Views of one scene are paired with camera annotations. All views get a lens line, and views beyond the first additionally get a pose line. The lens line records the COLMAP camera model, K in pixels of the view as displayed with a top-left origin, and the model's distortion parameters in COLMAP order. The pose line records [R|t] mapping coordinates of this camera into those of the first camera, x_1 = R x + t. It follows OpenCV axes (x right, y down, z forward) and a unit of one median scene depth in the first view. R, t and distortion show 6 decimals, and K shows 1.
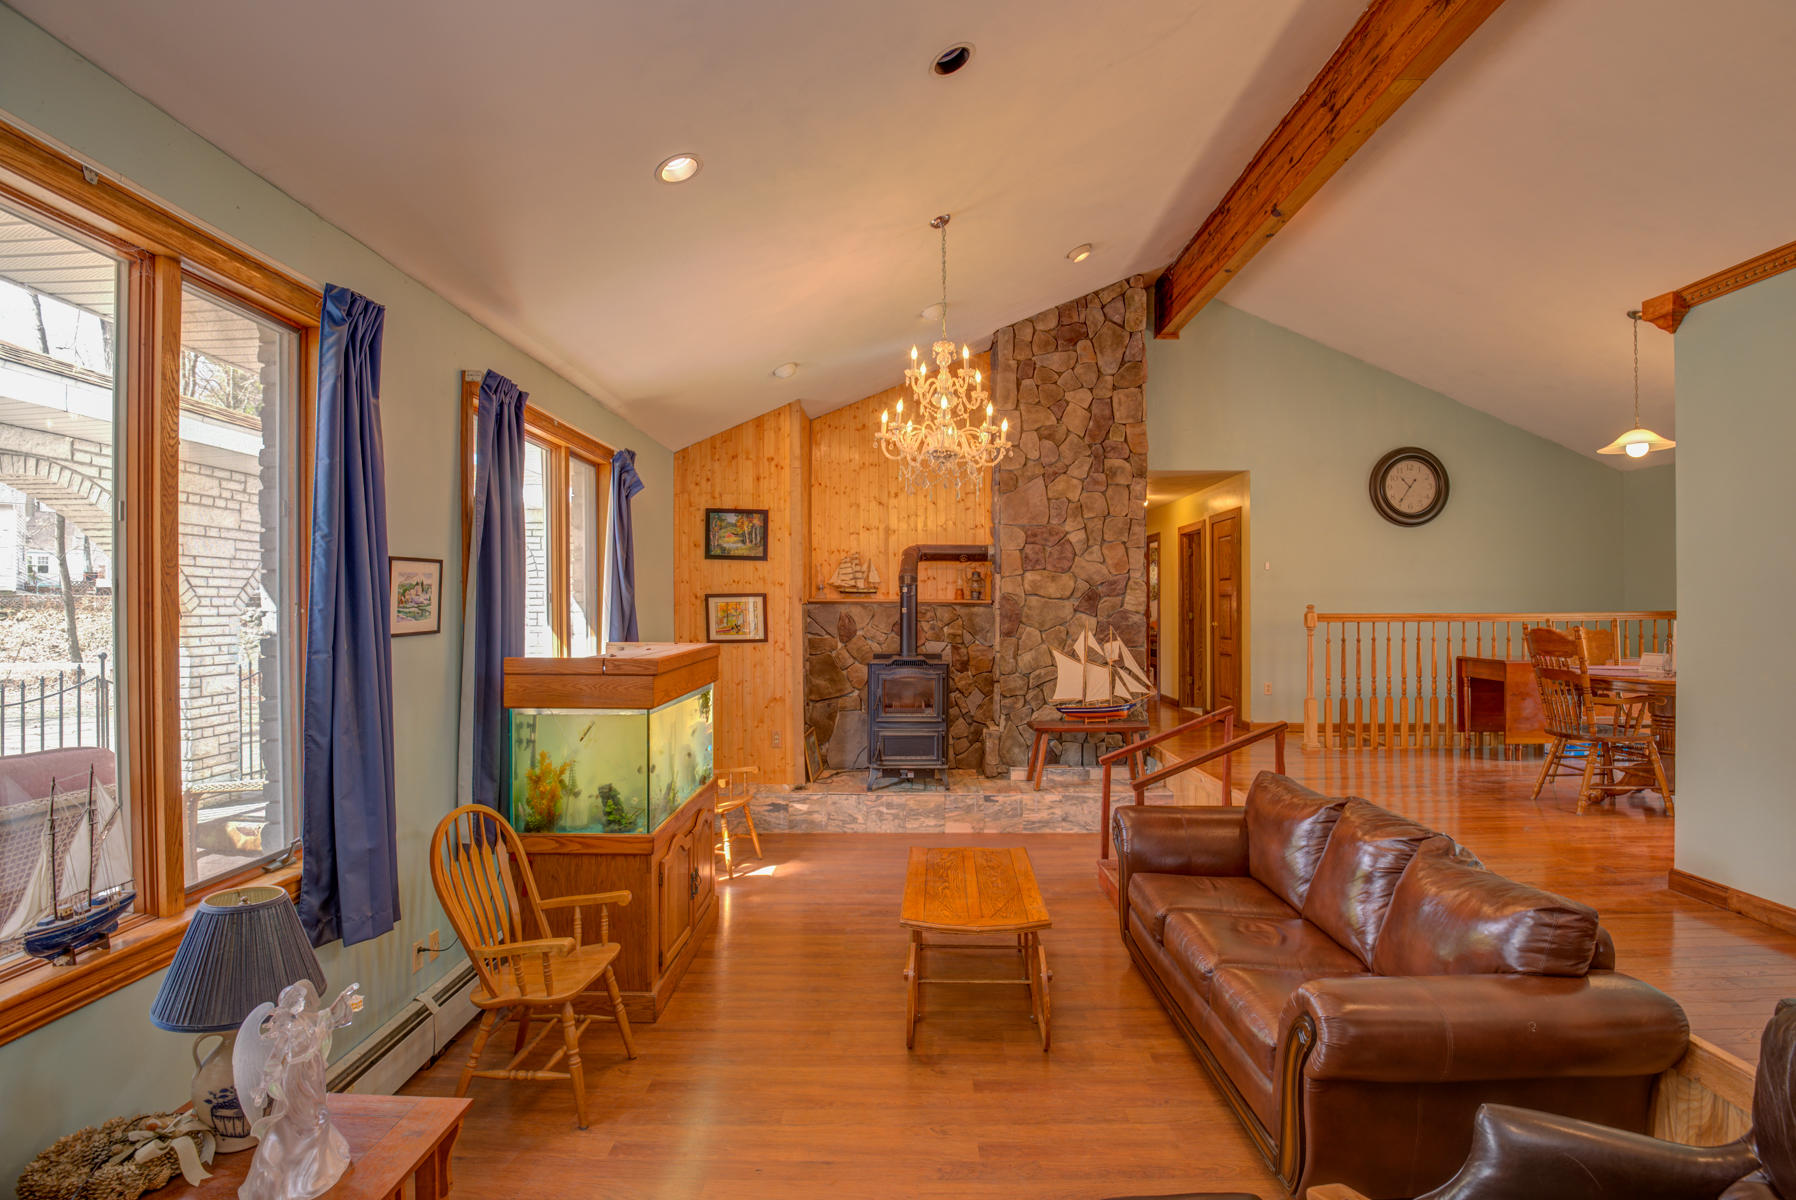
lens RADIAL K [[871.7, 0, 905.1], [0, 871.7, 604.6], [0, 0, 1]] dist [-0.020882, -0.007855]
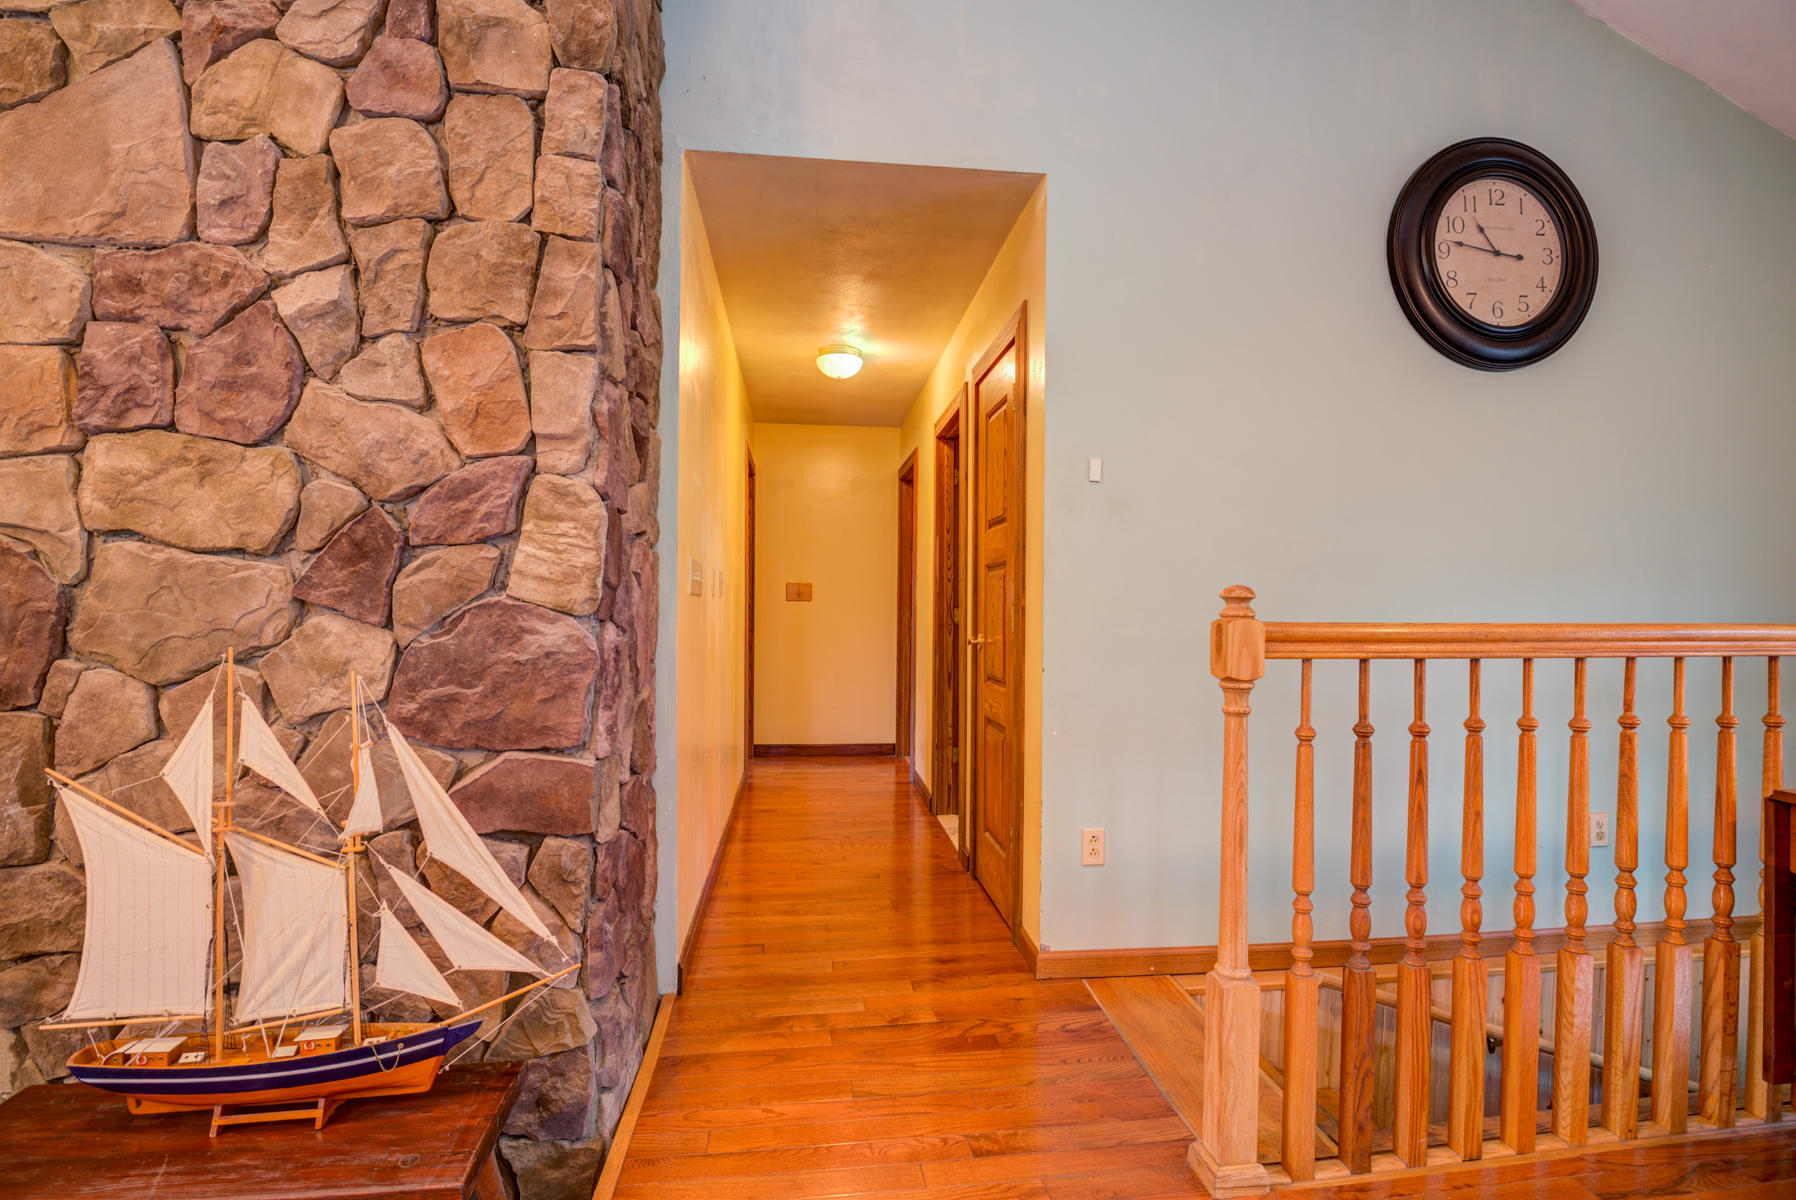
lens RADIAL K [[871.7, 0, 905.1], [0, 871.7, 604.6], [0, 0, 1]] dist [-0.020882, -0.007855]
pose [[0.992294, 0.008470, 0.123614, 0.332672], [-0.010093, 0.999871, 0.012505, 0.003048], [-0.123492, -0.013656, 0.992252, 0.742675]]
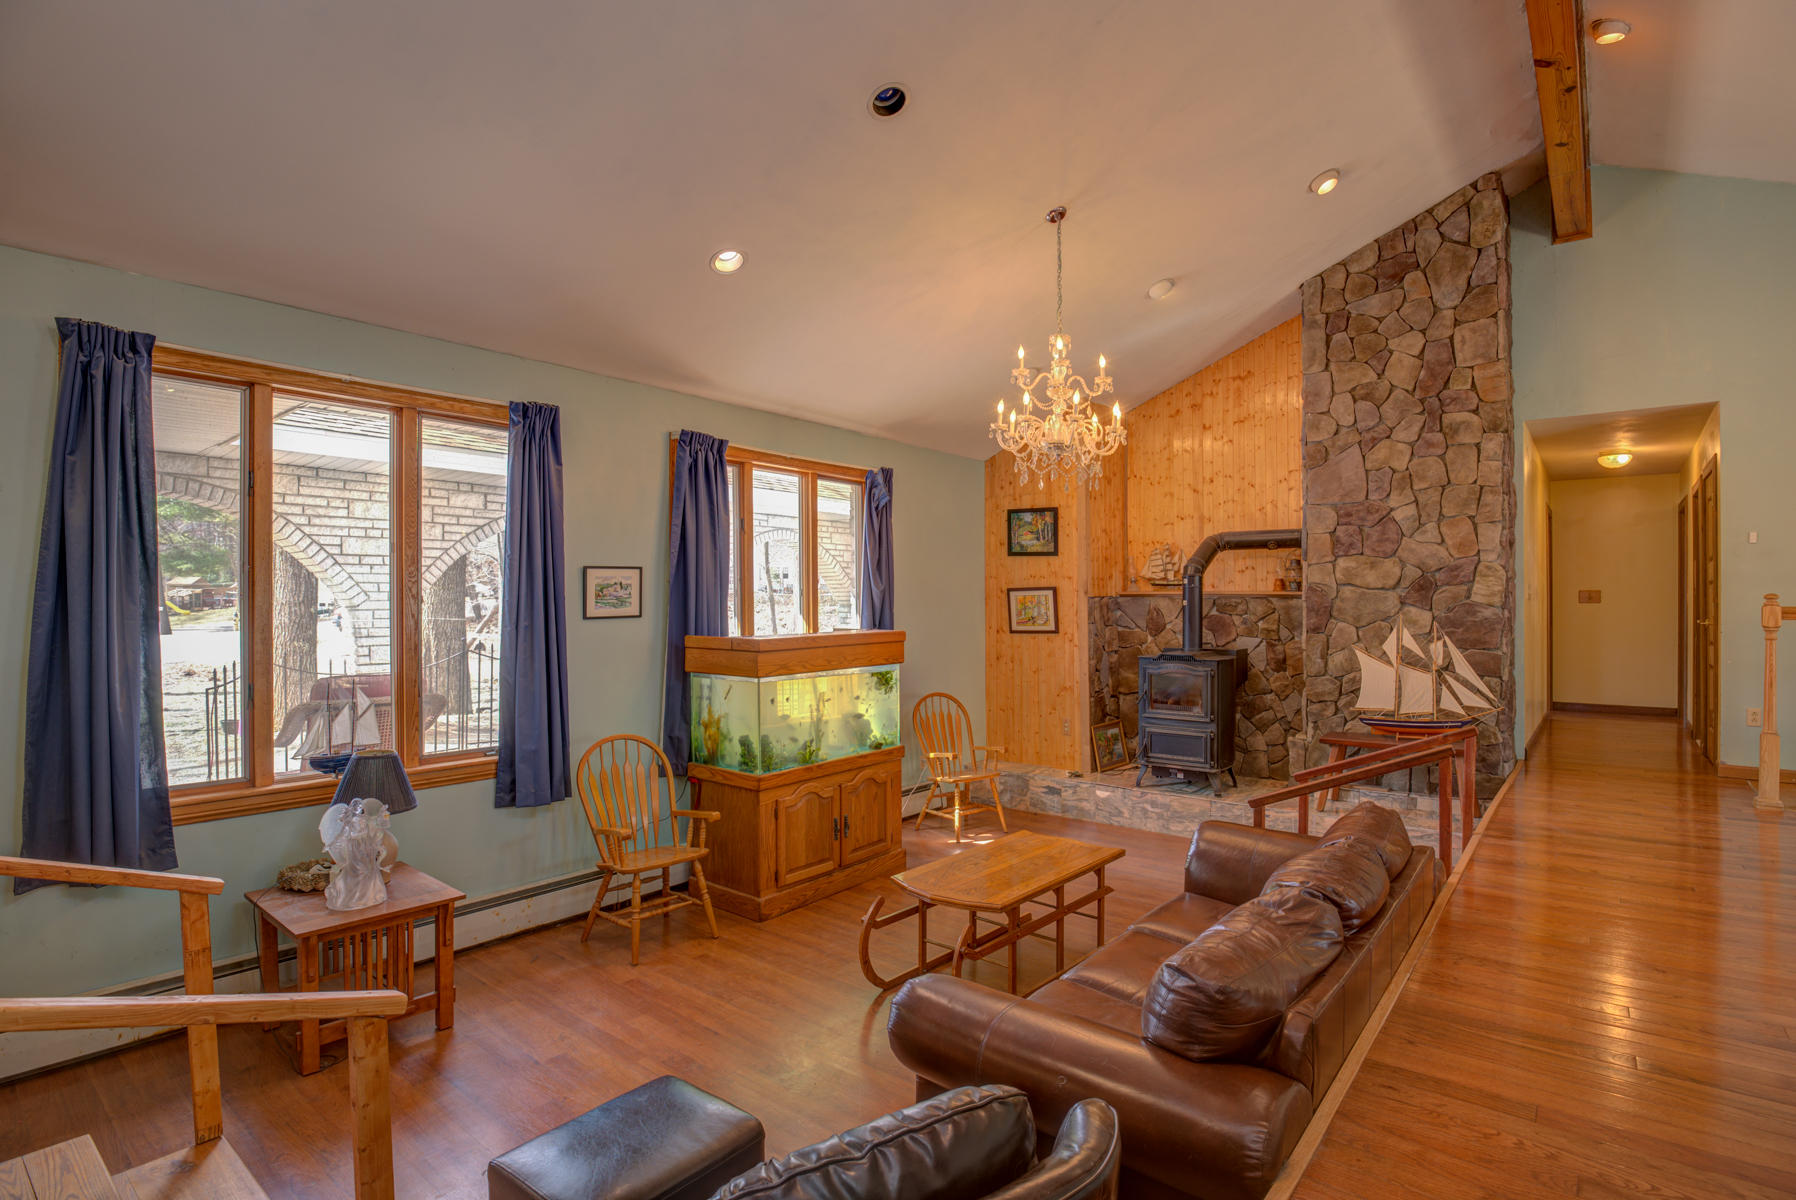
lens RADIAL K [[871.7, 0, 905.1], [0, 871.7, 604.6], [0, 0, 1]] dist [-0.020882, -0.007855]
pose [[0.777599, -0.000204, -0.628761, 0.344522], [0.003623, 0.999985, 0.004156, 0.003294], [0.628750, -0.005510, 0.777588, 0.067818]]
